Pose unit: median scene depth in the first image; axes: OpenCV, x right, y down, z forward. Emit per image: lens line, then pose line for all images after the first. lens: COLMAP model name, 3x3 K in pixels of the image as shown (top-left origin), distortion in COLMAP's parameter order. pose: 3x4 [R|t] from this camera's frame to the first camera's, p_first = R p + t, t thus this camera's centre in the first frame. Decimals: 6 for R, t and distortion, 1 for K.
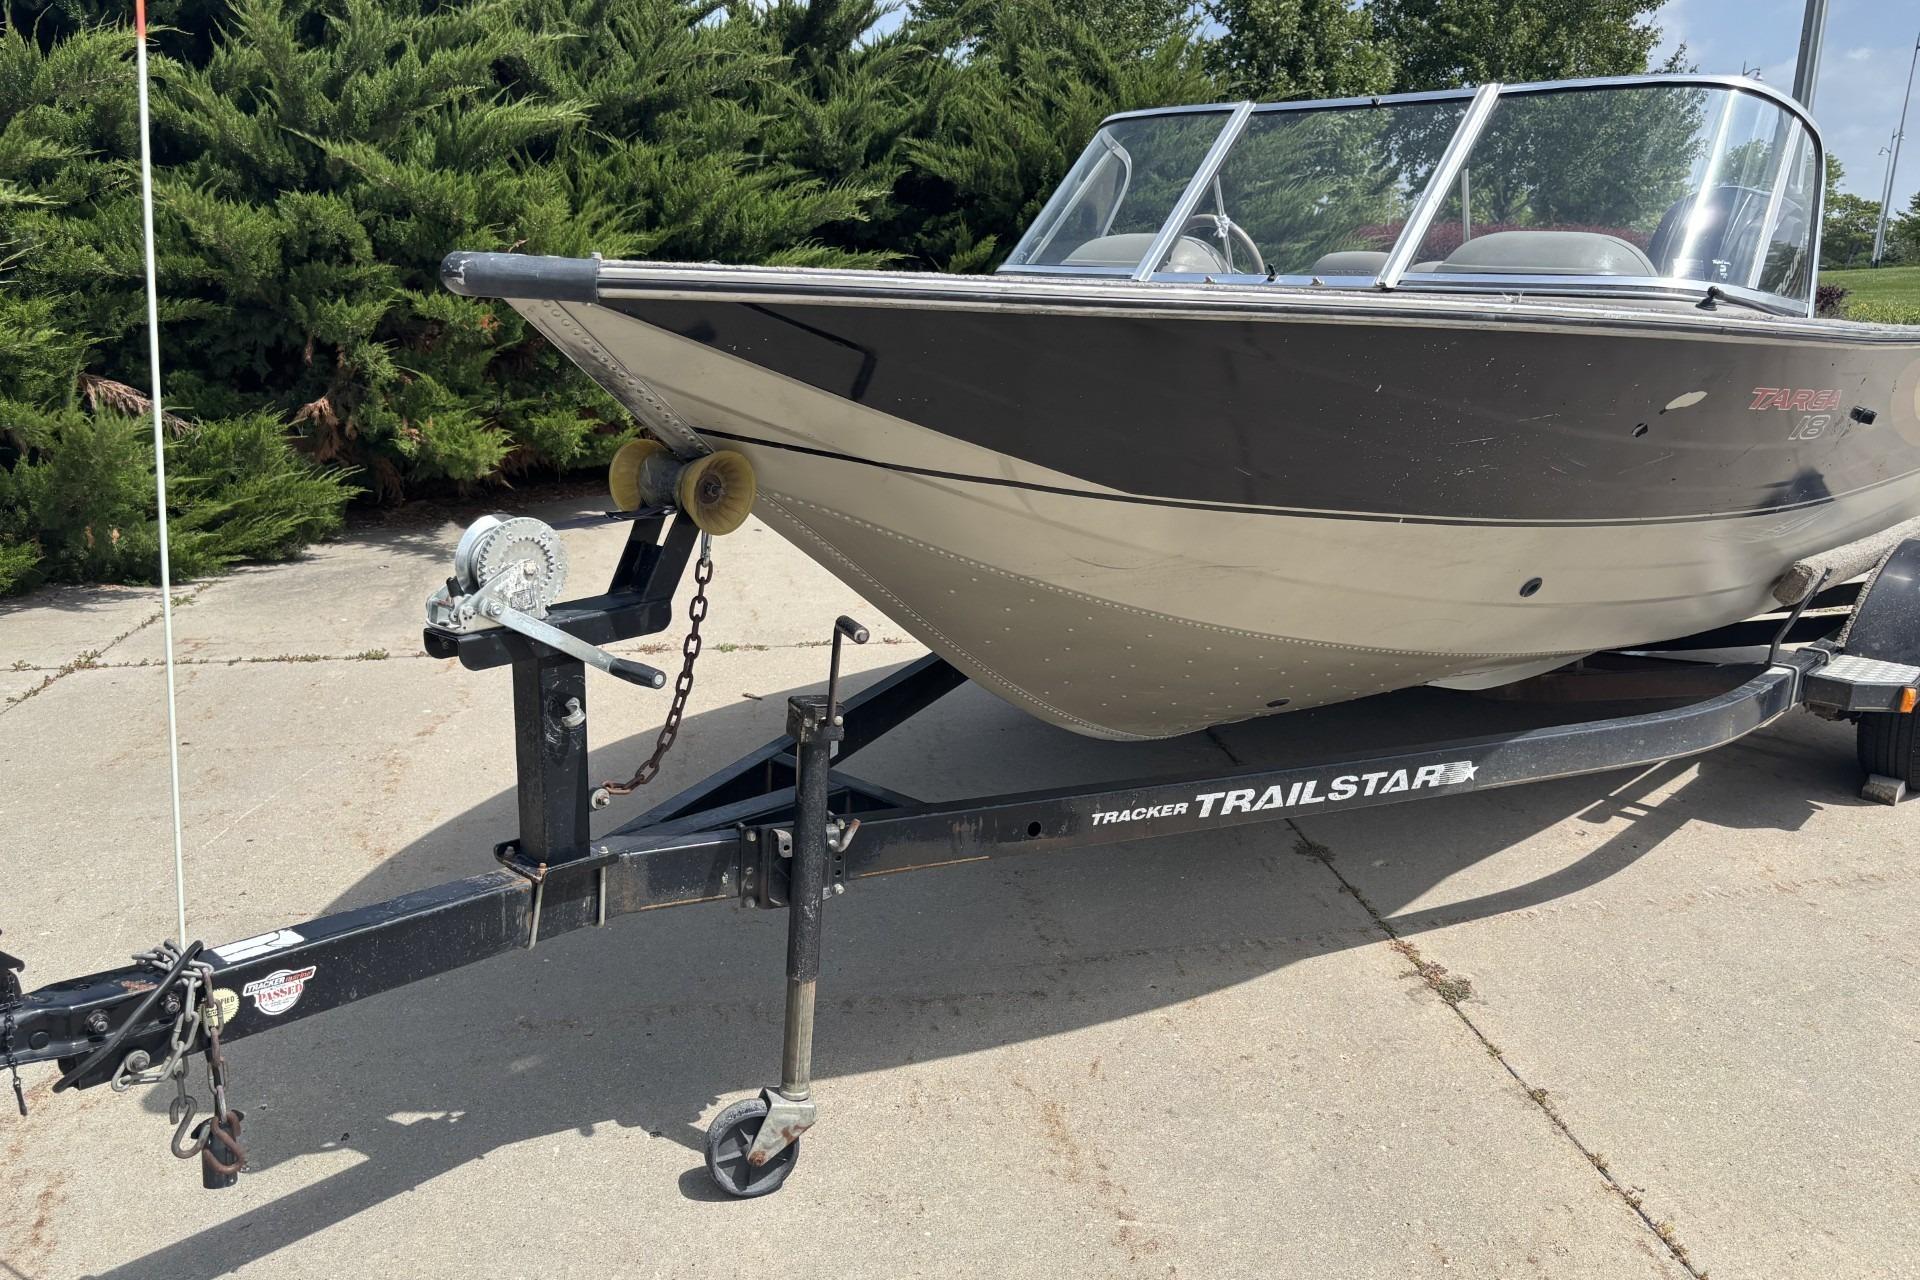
lens RADIAL K [[1475.6, 0, 942.0], [0, 1475.6, 627.3], [0, 0, 1]] dist [0.049292, -0.064466]
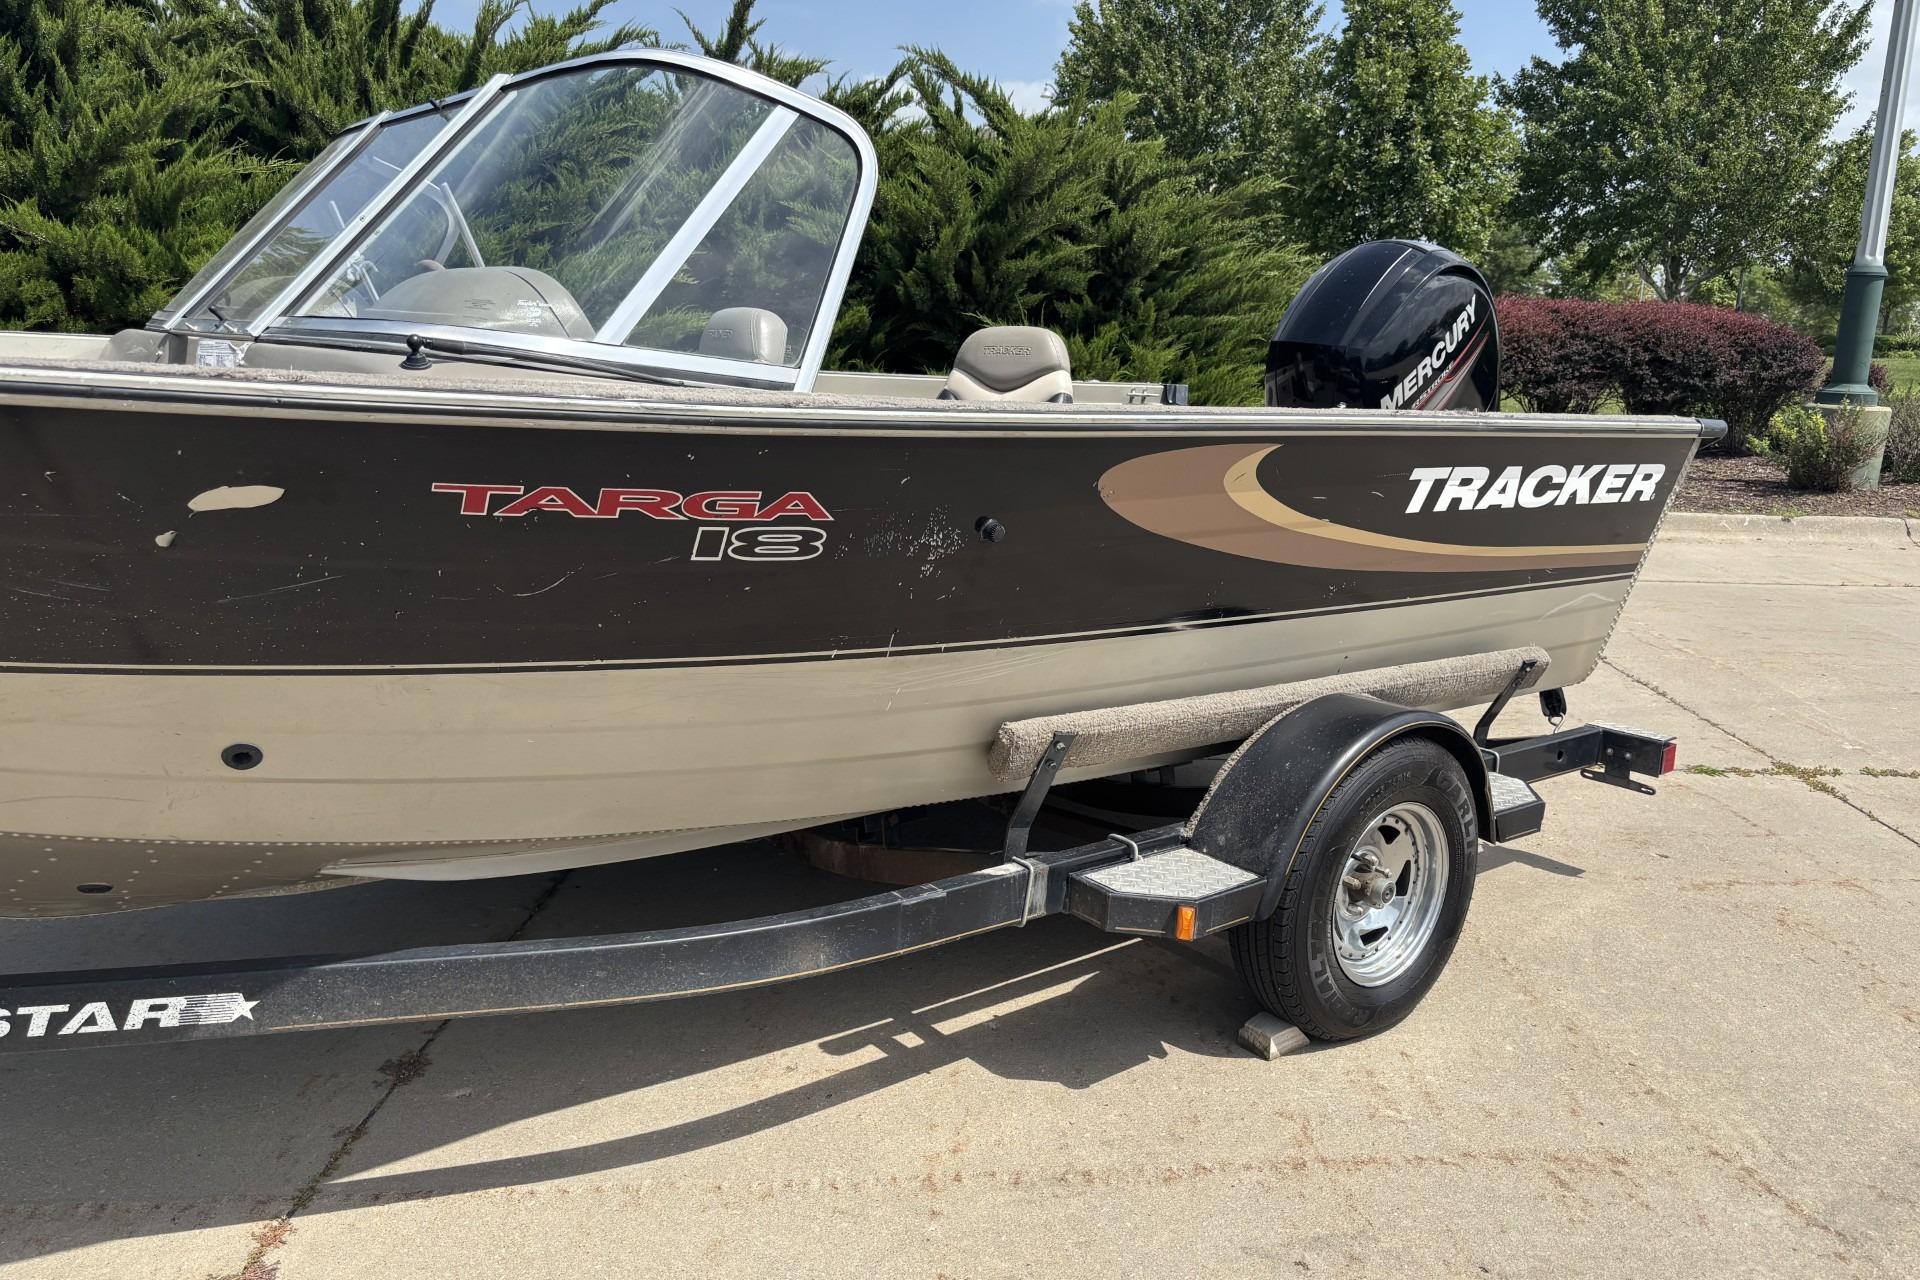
lens RADIAL K [[1475.6, 0, 969.4], [0, 1475.6, 650.5], [0, 0, 1]] dist [0.049292, -0.064466]
pose [[0.986560, 0.035269, -0.159546, 0.714932], [-0.041864, 0.998394, -0.038163, -0.054660], [0.157943, 0.044330, 0.986453, 0.300337]]
